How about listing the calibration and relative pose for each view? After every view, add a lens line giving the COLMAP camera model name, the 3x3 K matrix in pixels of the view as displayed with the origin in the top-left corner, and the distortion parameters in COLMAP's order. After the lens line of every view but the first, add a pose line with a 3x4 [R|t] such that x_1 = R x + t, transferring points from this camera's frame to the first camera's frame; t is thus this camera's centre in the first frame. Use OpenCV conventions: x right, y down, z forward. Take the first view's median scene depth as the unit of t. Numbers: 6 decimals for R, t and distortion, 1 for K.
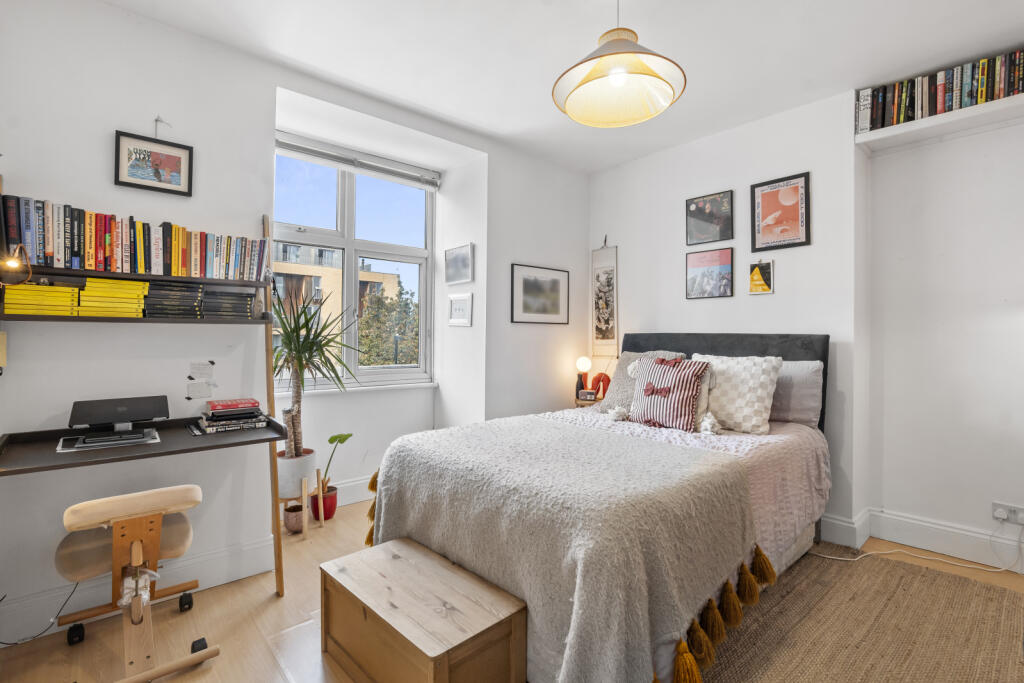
lens RADIAL K [[484.8, 0, 510.3], [0, 484.8, 337.5], [0, 0, 1]] dist [-0.015720, 0.003788]
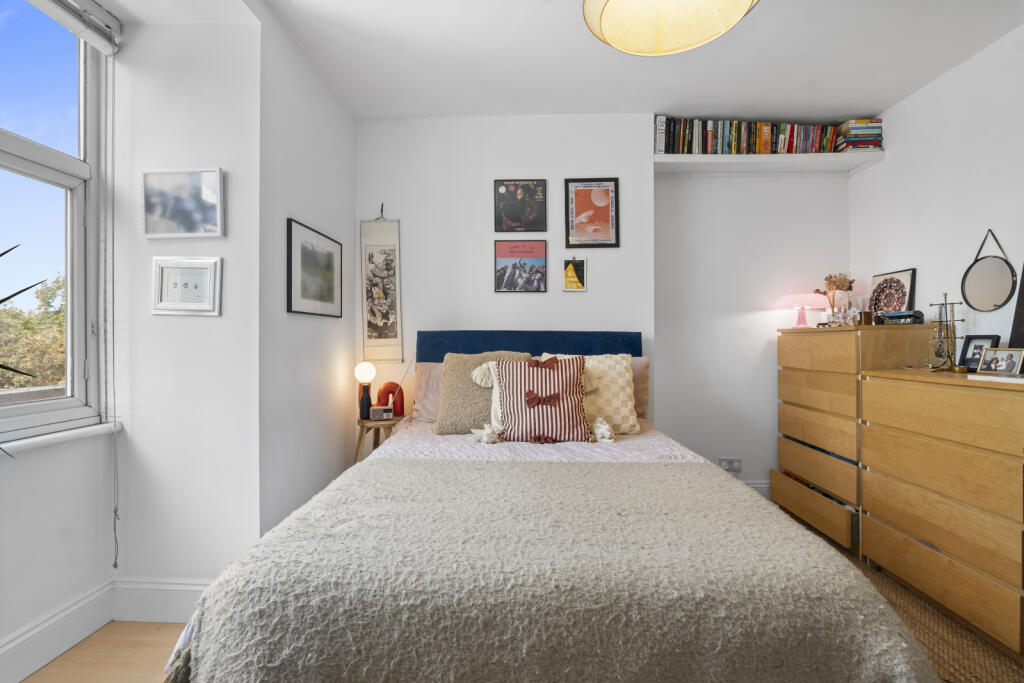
lens RADIAL K [[484.8, 0, 510.6], [0, 484.8, 341.3], [0, 0, 1]] dist [-0.015720, 0.003788]
pose [[0.679806, -0.010402, 0.733318, -0.301251], [0.005273, 0.999943, 0.009296, 0.002630], [-0.733373, -0.002453, 0.679822, 0.422901]]
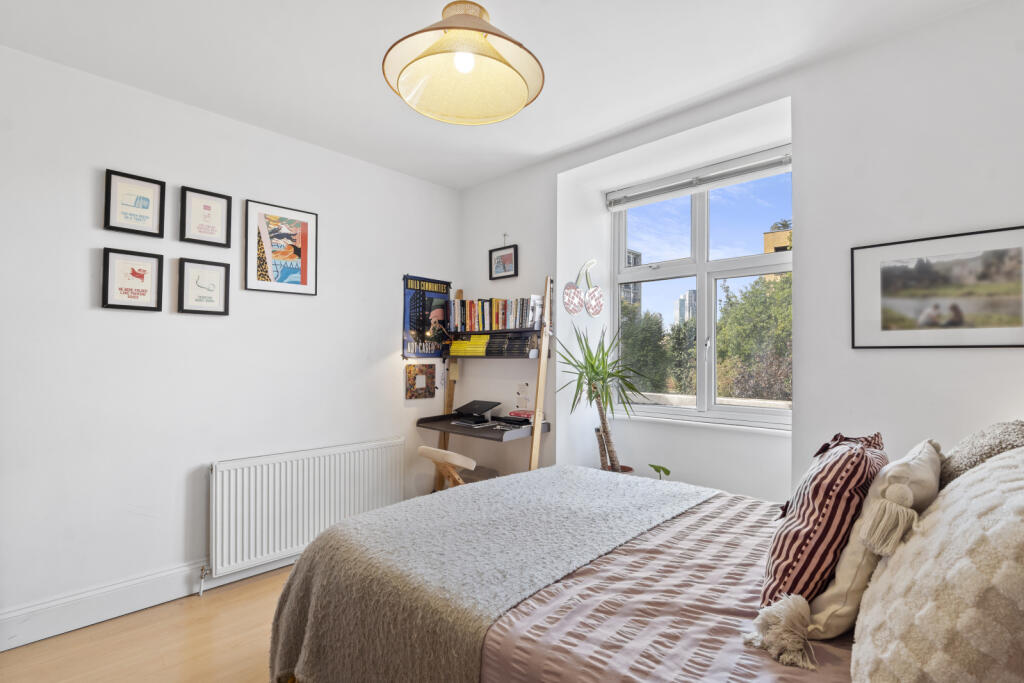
lens RADIAL K [[464.5, 0, 515.5], [0, 464.5, 348.7], [0, 0, 1]] dist [-0.001430, -0.000052]
pose [[0.106646, -0.015003, -0.994184, 0.601726], [0.003116, 0.999886, -0.014754, -0.027457], [0.994292, -0.001525, 0.106681, 0.615893]]
